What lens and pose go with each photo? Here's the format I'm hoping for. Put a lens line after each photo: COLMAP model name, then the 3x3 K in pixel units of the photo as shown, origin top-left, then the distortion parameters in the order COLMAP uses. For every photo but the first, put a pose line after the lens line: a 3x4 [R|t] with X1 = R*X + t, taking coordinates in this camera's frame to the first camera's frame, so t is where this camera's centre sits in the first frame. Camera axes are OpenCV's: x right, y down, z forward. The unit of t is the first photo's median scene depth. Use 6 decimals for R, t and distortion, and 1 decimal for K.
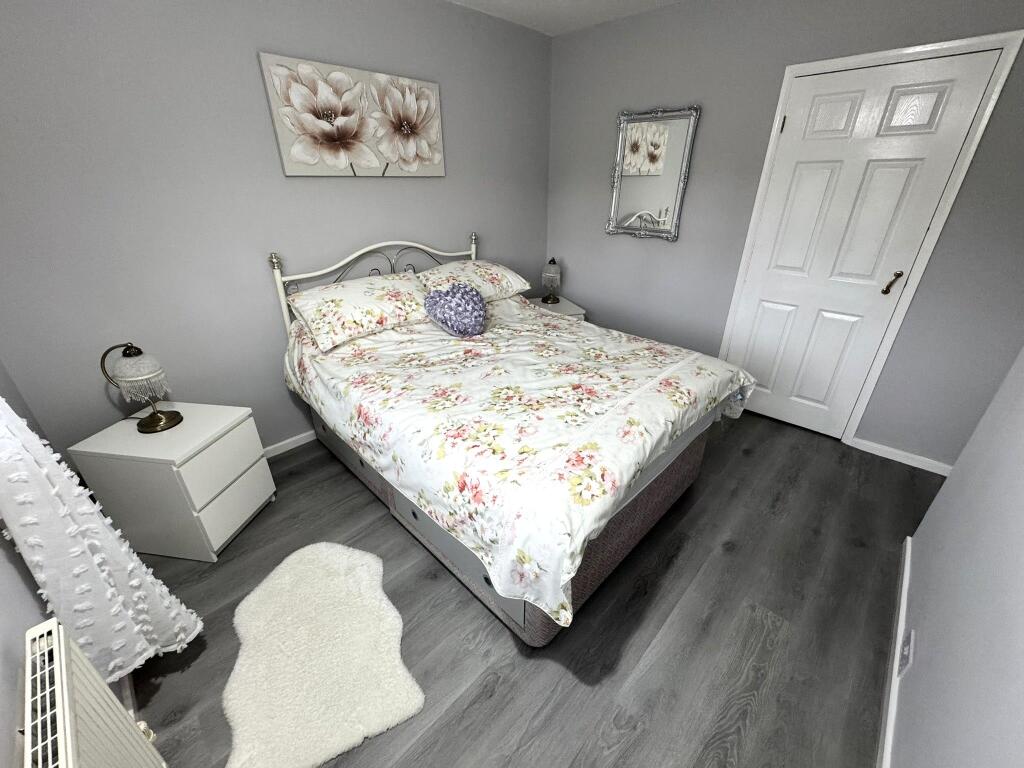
lens RADIAL K [[408.7, 0, 506.3], [0, 408.7, 385.5], [0, 0, 1]] dist [-0.001899, -0.000552]
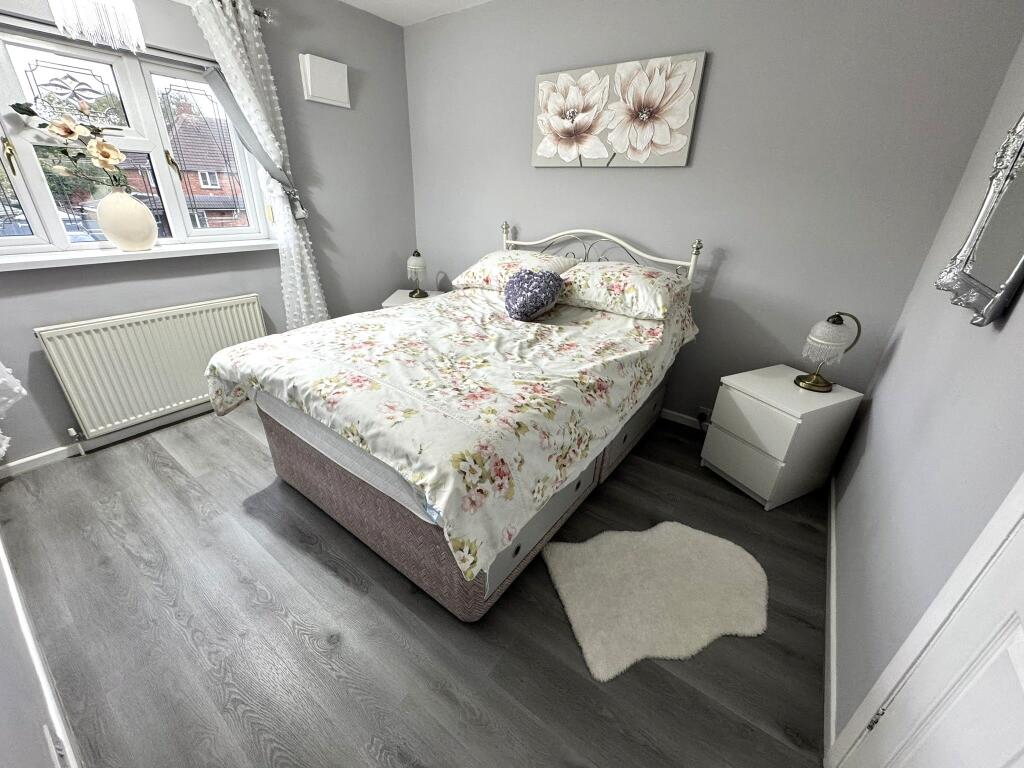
lens RADIAL K [[408.7, 0, 507.9], [0, 408.7, 380.2], [0, 0, 1]] dist [-0.001899, -0.000552]
pose [[0.146184, 0.427549, -0.892094, 0.925329], [-0.469789, 0.823612, 0.317746, -0.326006], [0.870591, 0.372646, 0.321257, 0.761616]]
